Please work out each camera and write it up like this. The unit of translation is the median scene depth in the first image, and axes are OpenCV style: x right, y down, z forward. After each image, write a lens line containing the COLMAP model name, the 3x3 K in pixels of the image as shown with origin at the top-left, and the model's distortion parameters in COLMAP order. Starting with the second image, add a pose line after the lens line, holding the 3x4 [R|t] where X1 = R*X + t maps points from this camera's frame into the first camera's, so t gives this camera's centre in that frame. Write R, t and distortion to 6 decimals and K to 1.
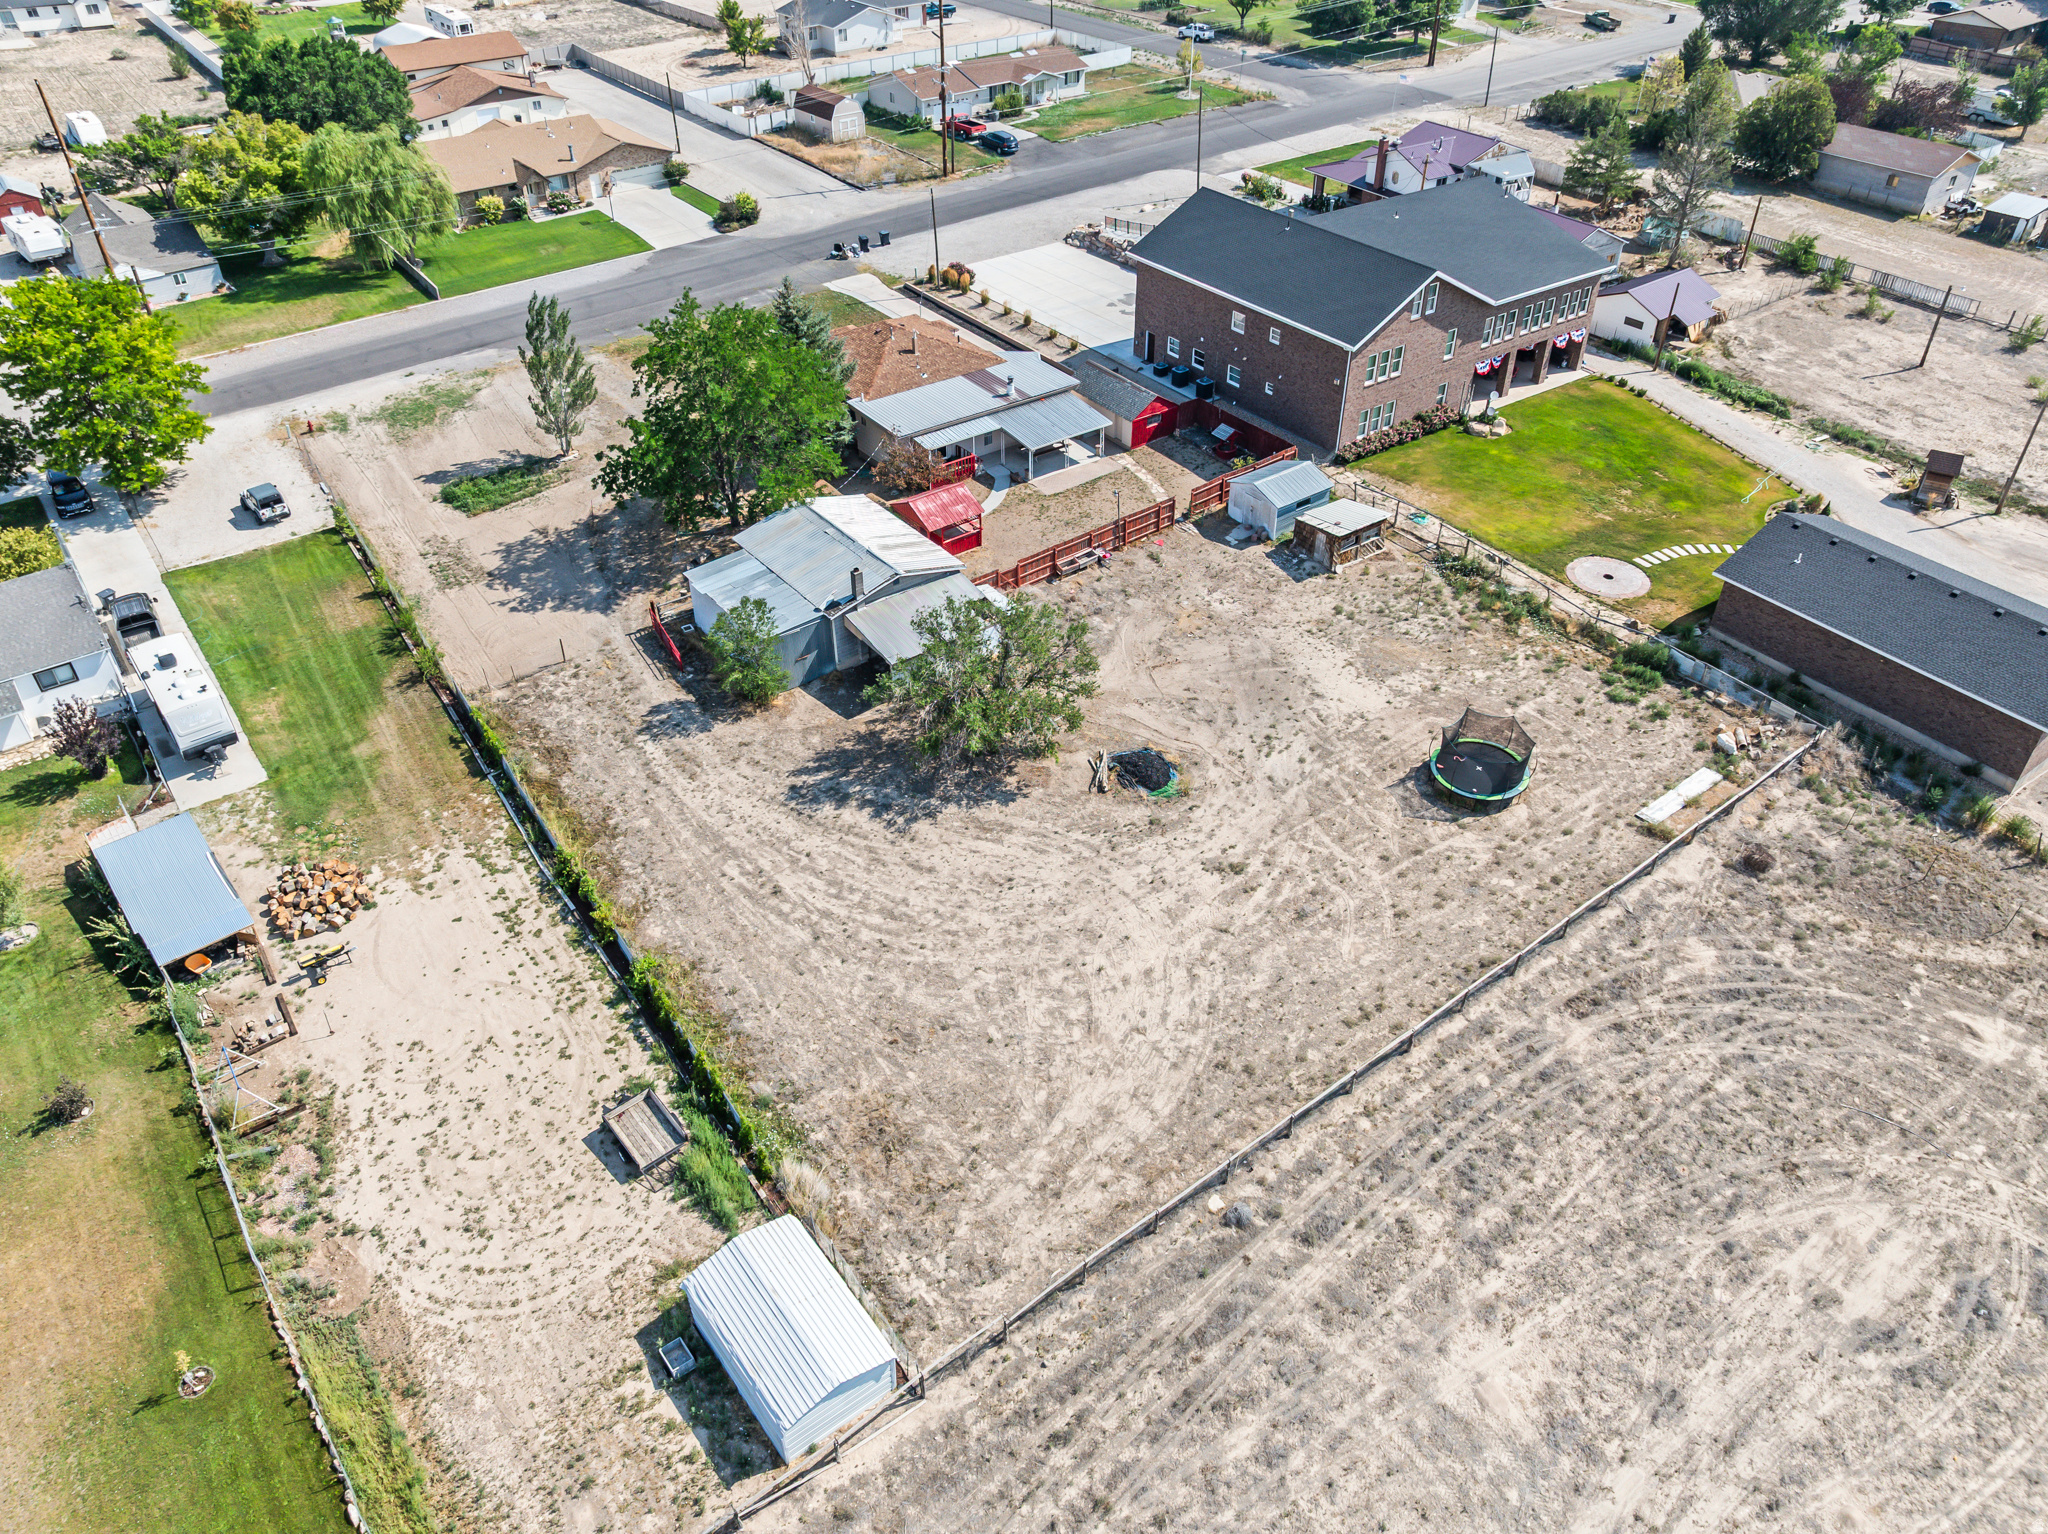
lens RADIAL K [[1438.7, 0, 1037.3], [0, 1438.7, 757.4], [0, 0, 1]] dist [-0.028444, -0.017794]
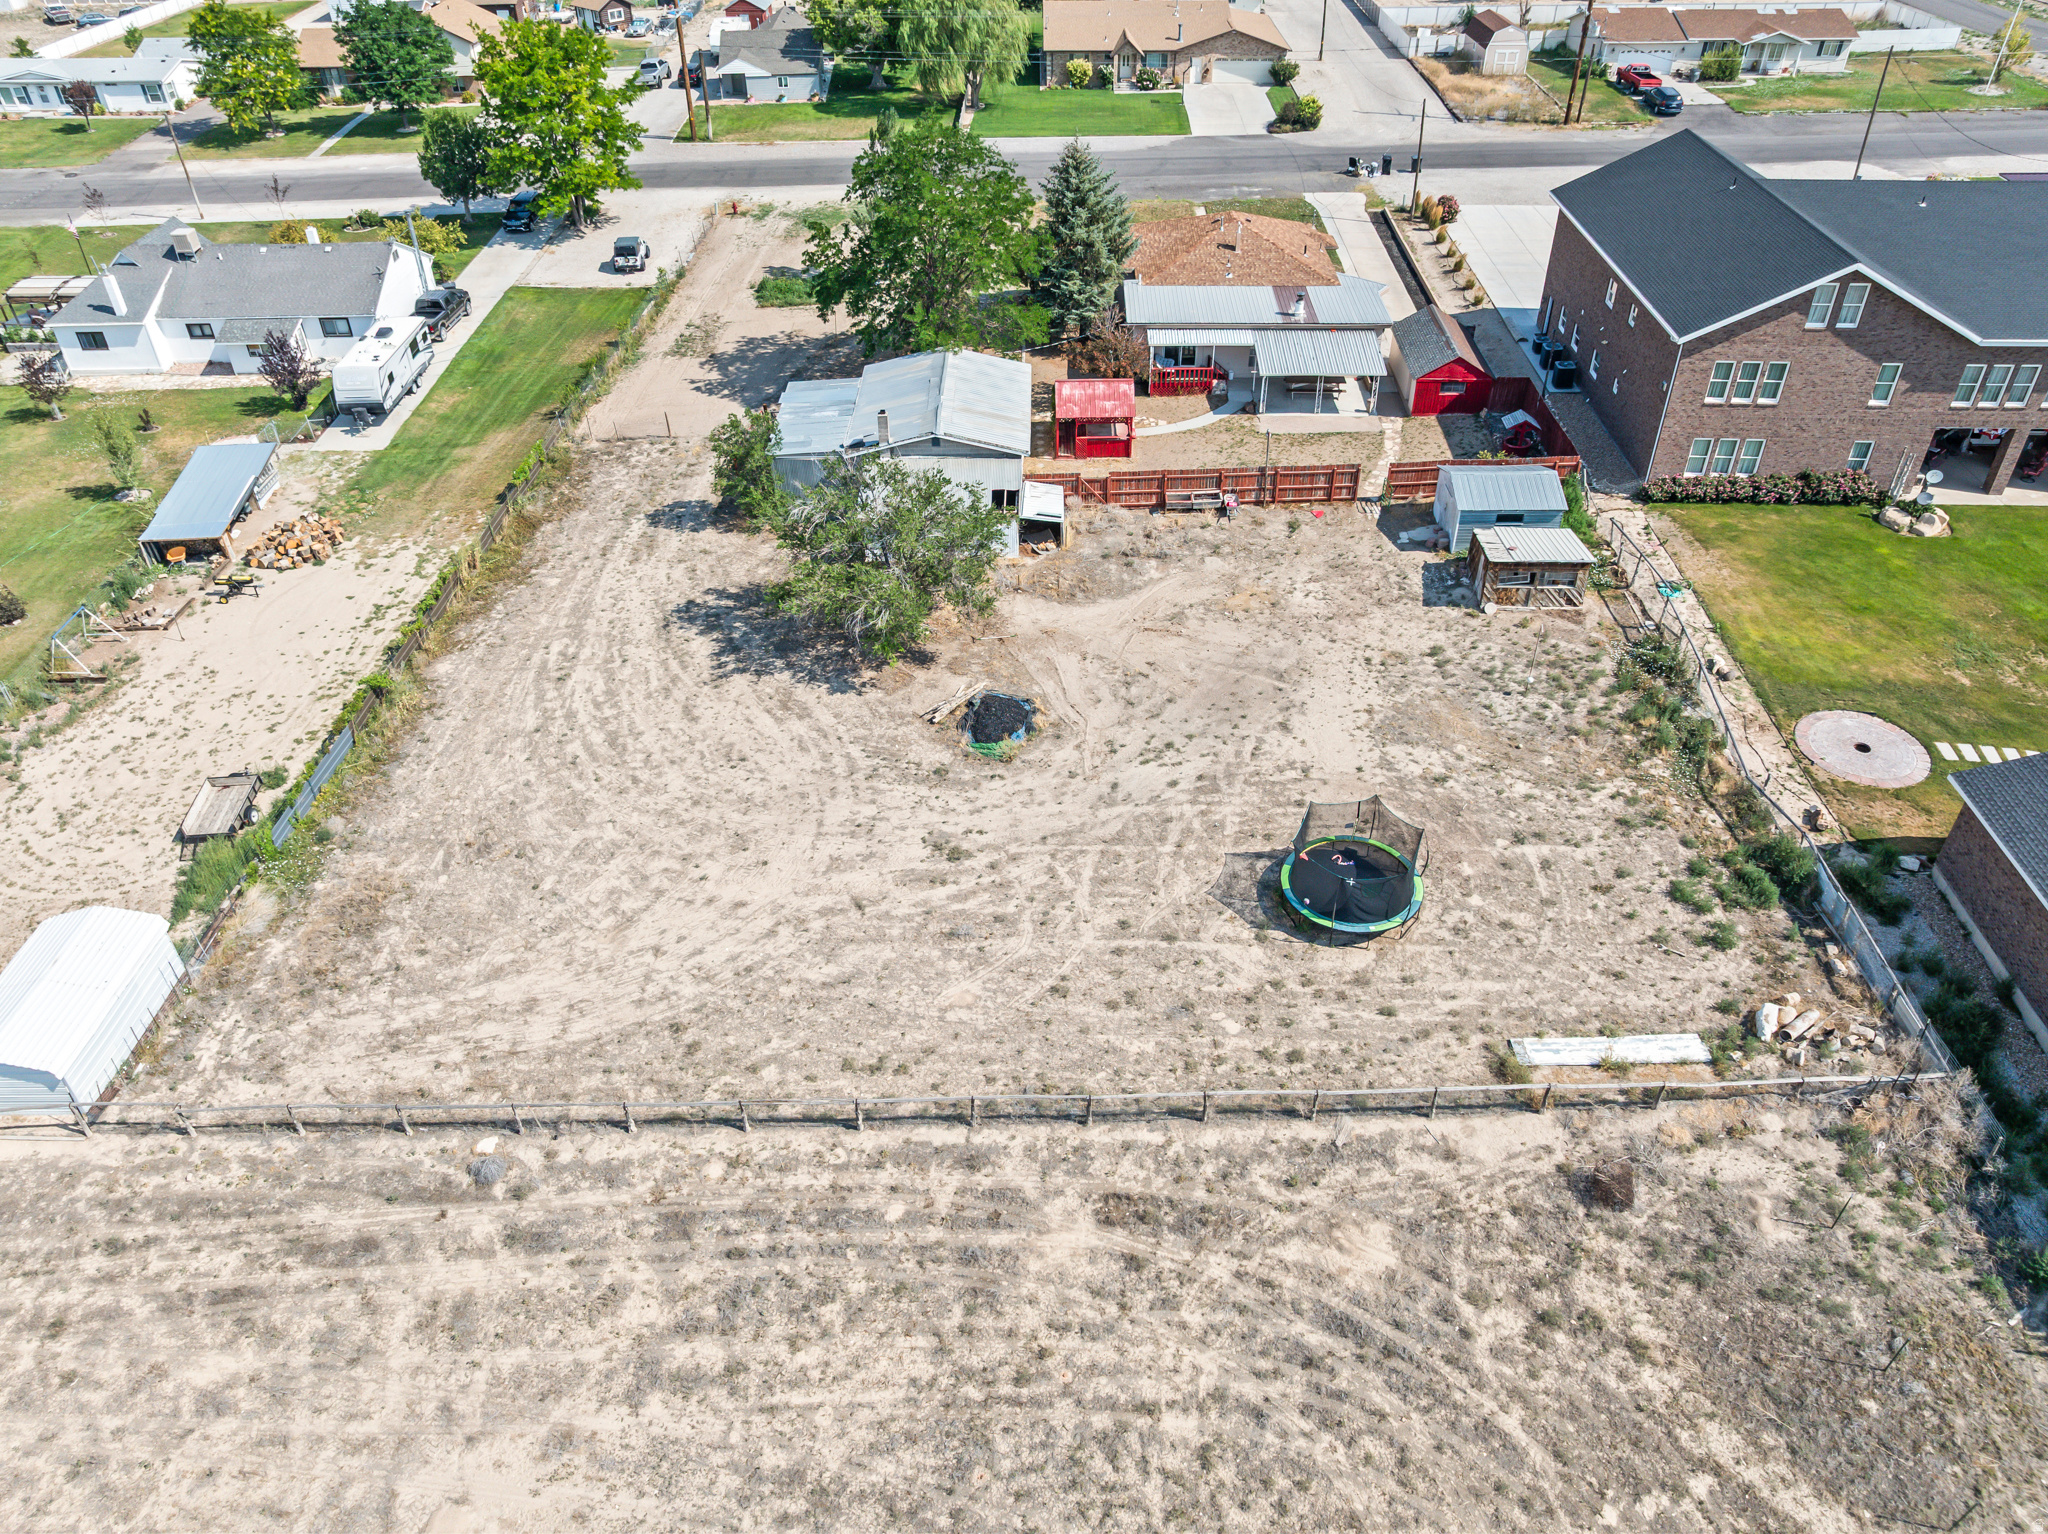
lens RADIAL K [[1438.7, 0, 1037.3], [0, 1438.7, 757.4], [0, 0, 1]] dist [-0.028444, -0.017794]
pose [[0.791149, 0.365504, -0.490398, 0.432689], [-0.364034, 0.925710, 0.102663, -0.054604], [0.491491, 0.097300, 0.865430, 0.275941]]
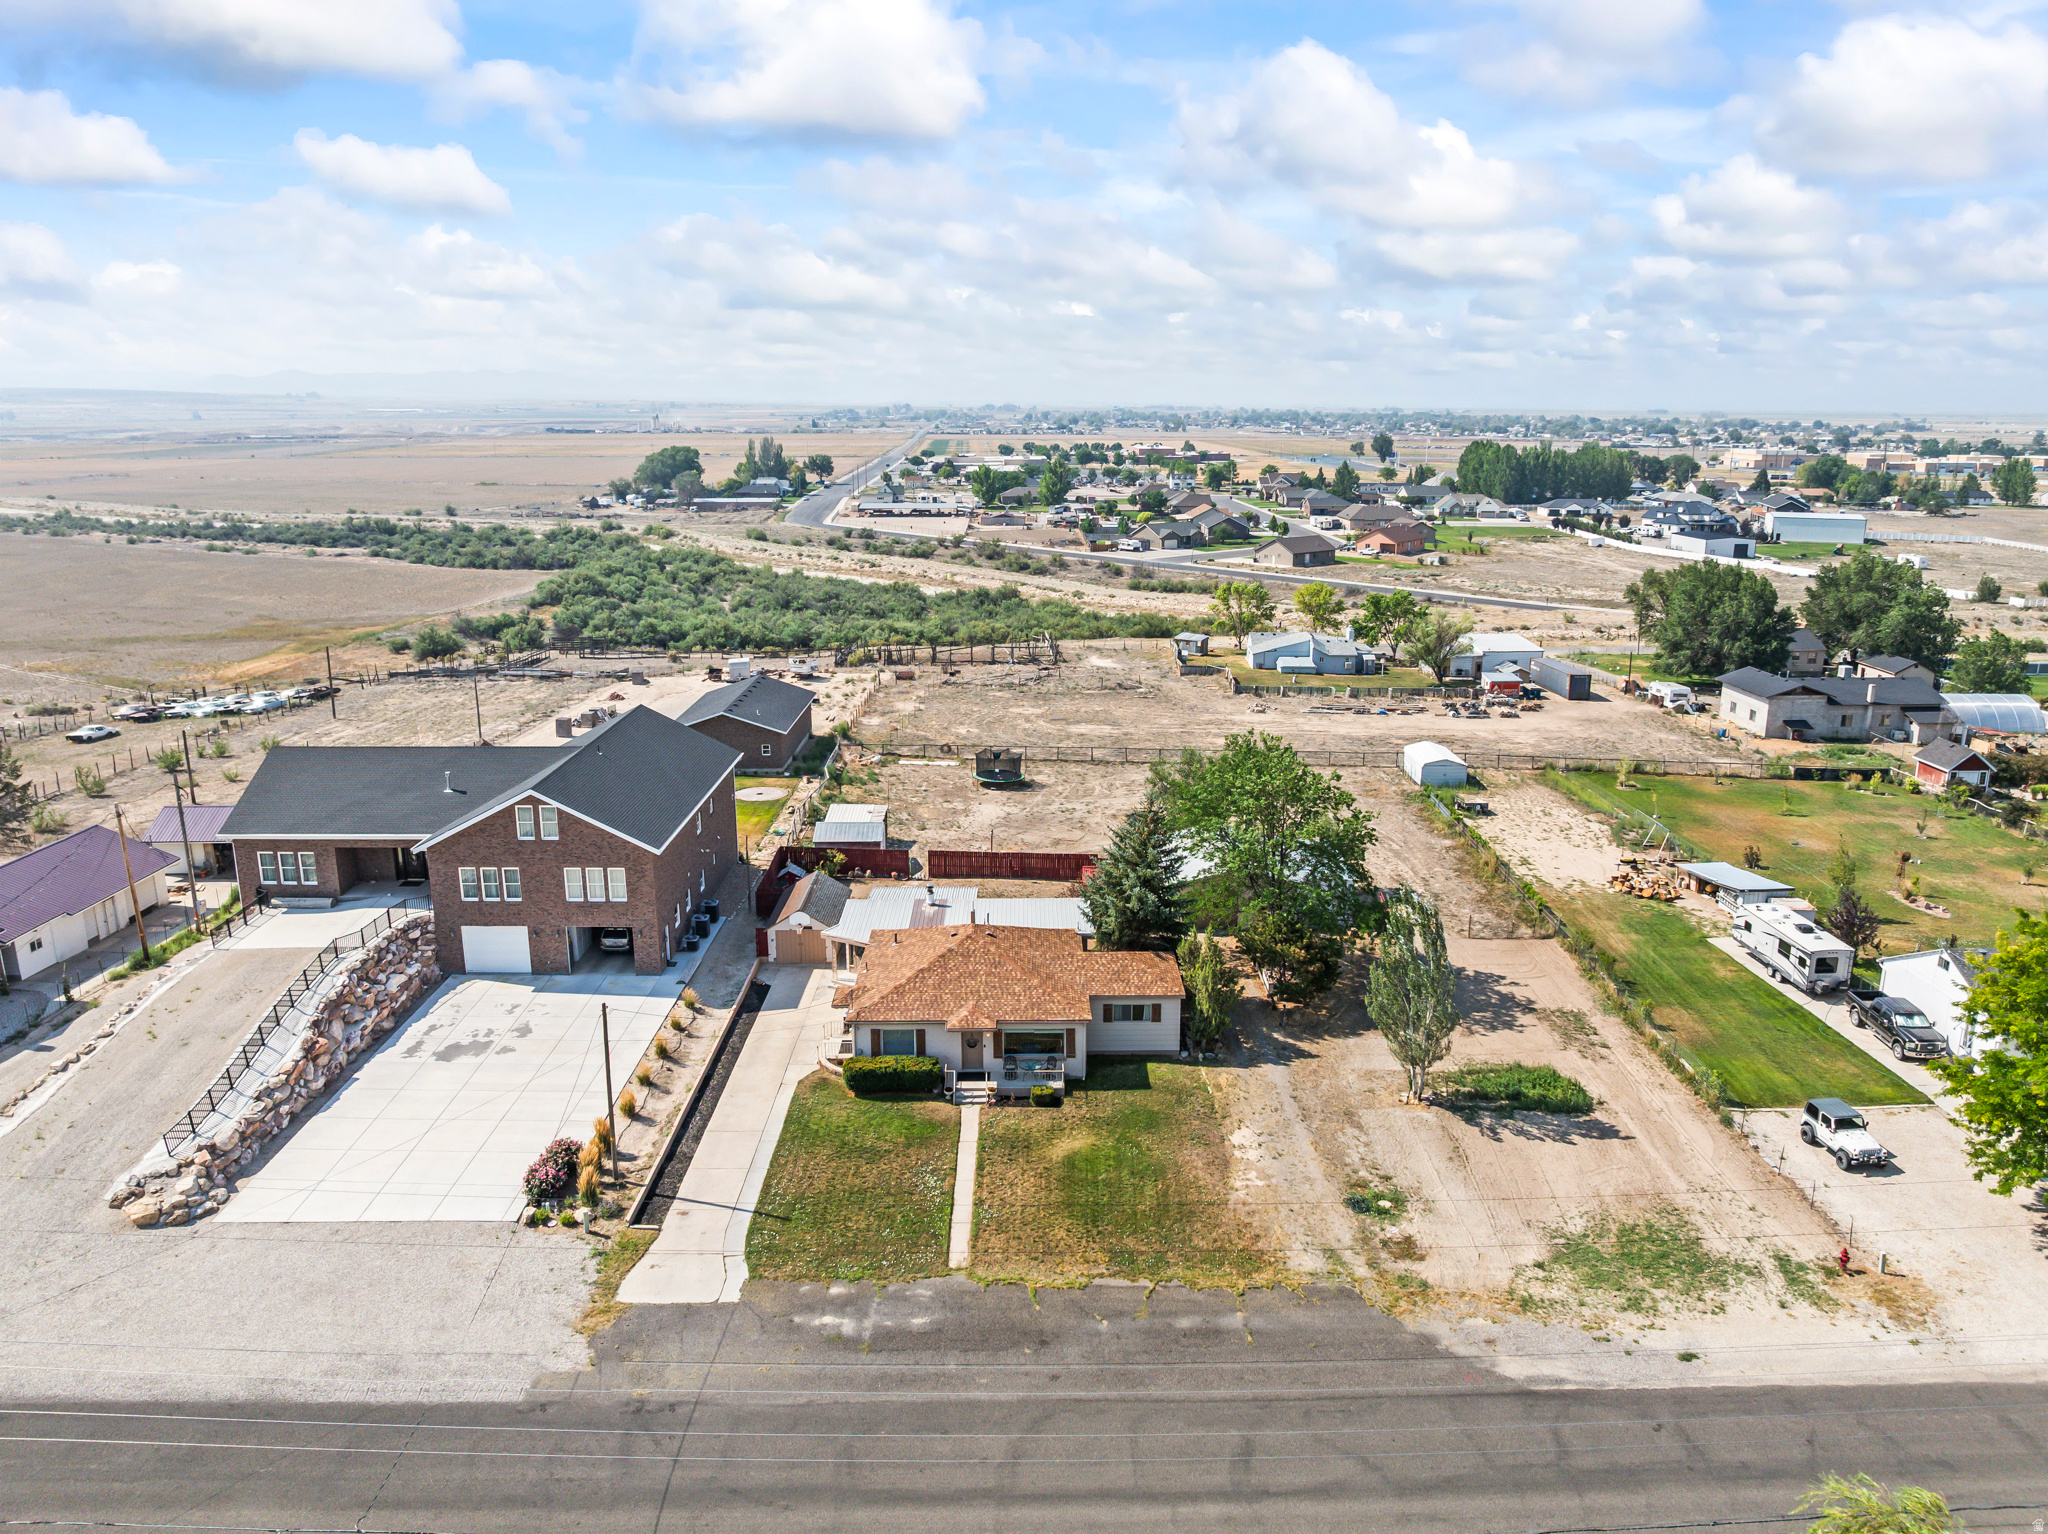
lens RADIAL K [[1438.7, 0, 1037.3], [0, 1438.7, 757.4], [0, 0, 1]] dist [-0.028444, -0.017794]
pose [[-0.807871, -0.144152, 0.571459, -0.679985], [0.355786, 0.653724, 0.667878, -1.057205], [-0.469852, 0.742876, -0.476838, 1.582347]]
